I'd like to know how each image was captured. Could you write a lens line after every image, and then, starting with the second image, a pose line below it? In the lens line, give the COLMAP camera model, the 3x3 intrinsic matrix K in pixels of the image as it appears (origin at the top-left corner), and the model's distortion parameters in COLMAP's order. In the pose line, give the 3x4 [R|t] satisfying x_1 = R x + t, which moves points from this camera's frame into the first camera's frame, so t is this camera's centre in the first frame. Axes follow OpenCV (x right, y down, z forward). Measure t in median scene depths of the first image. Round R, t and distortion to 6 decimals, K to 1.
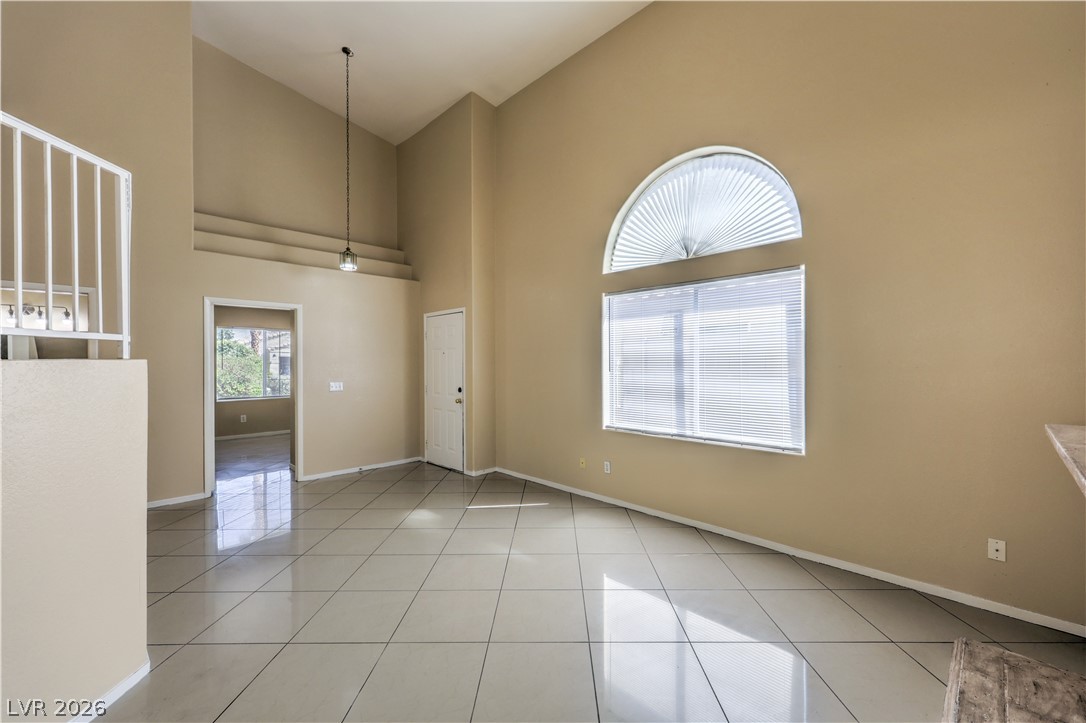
lens RADIAL K [[456.1, 0, 541.5], [0, 456.1, 363.7], [0, 0, 1]] dist [0.009693, -0.000091]
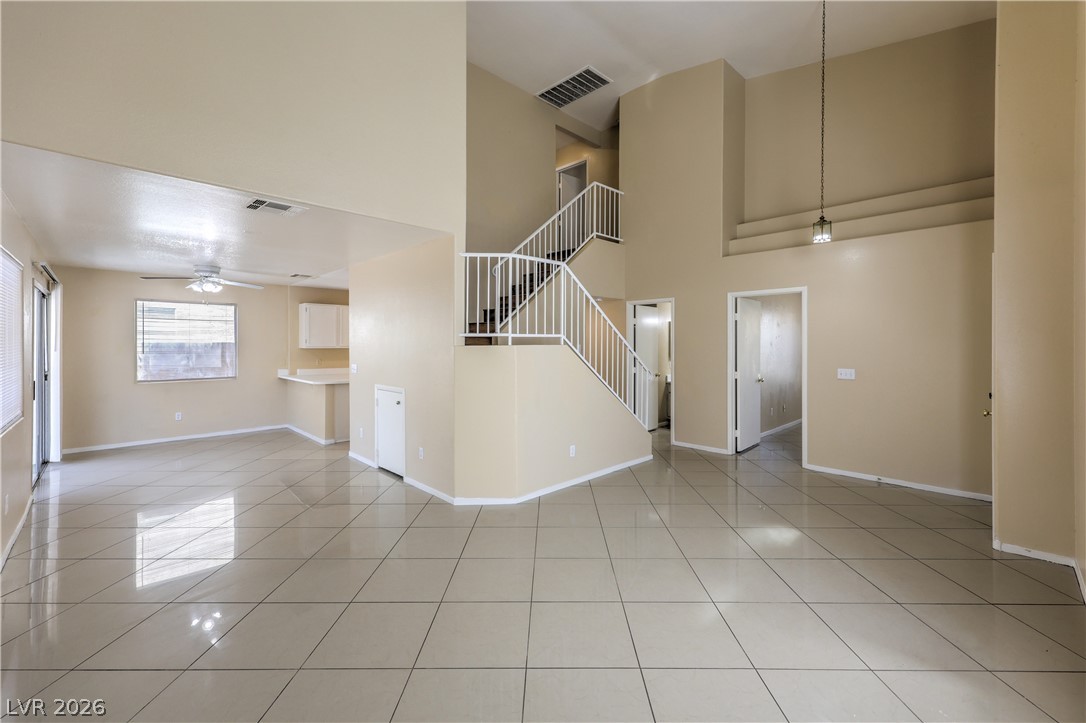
lens RADIAL K [[456.1, 0, 559.4], [0, 456.1, 344.6], [0, 0, 1]] dist [0.009693, -0.000091]
pose [[0.004871, 0.006106, -0.999969, 0.452836], [-0.002565, 0.999978, 0.006093, -0.010441], [0.999985, 0.002535, 0.004887, 0.484540]]
